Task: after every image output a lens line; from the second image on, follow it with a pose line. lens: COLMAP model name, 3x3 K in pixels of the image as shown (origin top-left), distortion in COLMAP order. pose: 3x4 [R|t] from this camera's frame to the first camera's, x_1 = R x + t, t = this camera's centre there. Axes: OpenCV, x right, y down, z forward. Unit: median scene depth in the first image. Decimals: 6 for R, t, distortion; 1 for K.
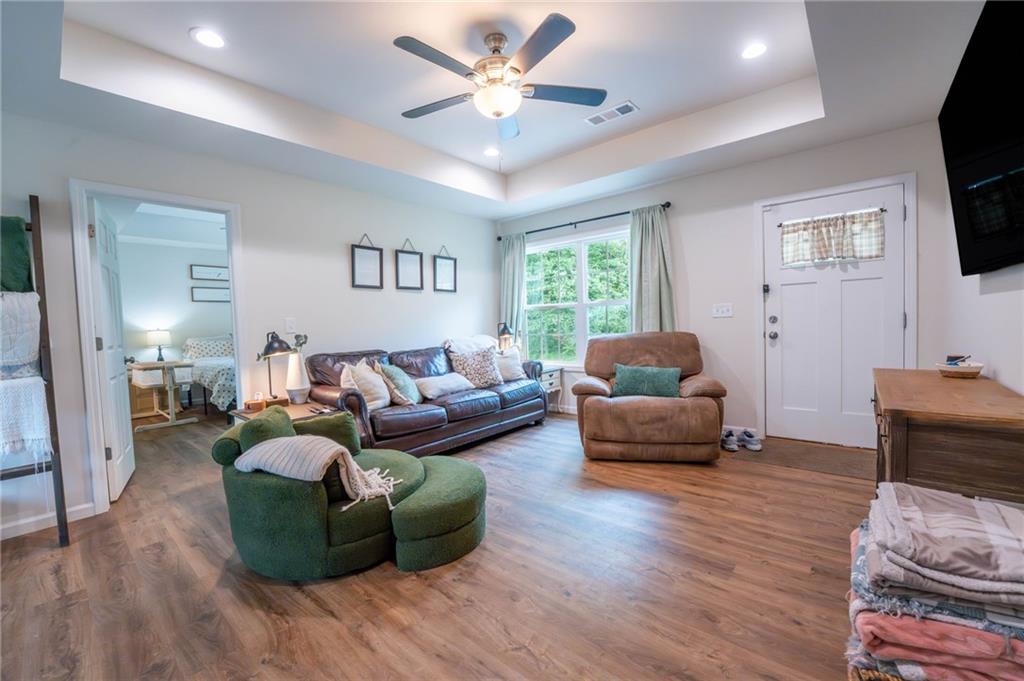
lens RADIAL K [[427.1, 0, 481.0], [0, 427.1, 339.4], [0, 0, 1]] dist [-0.033889, 0.004642]
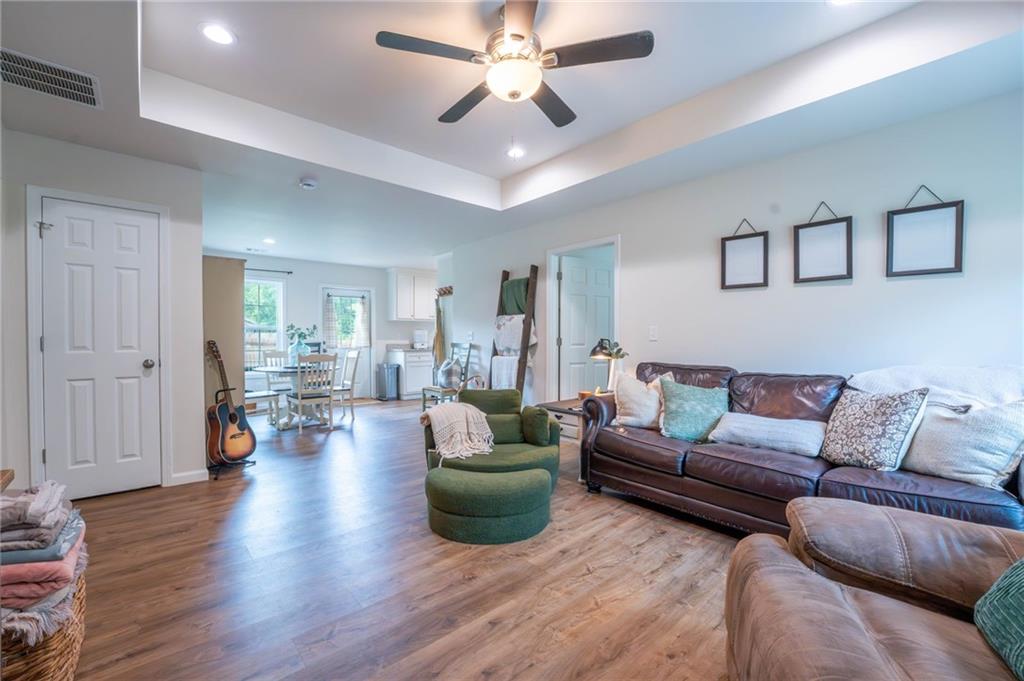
lens RADIAL K [[410.6, 0, 512.0], [0, 410.6, 340.5], [0, 0, 1]] dist [-0.017626, -0.000019]
pose [[-0.099690, 0.050244, -0.993749, 0.603949], [-0.034489, 0.997950, 0.053916, -0.056689], [0.994421, 0.039648, -0.097753, 0.747011]]
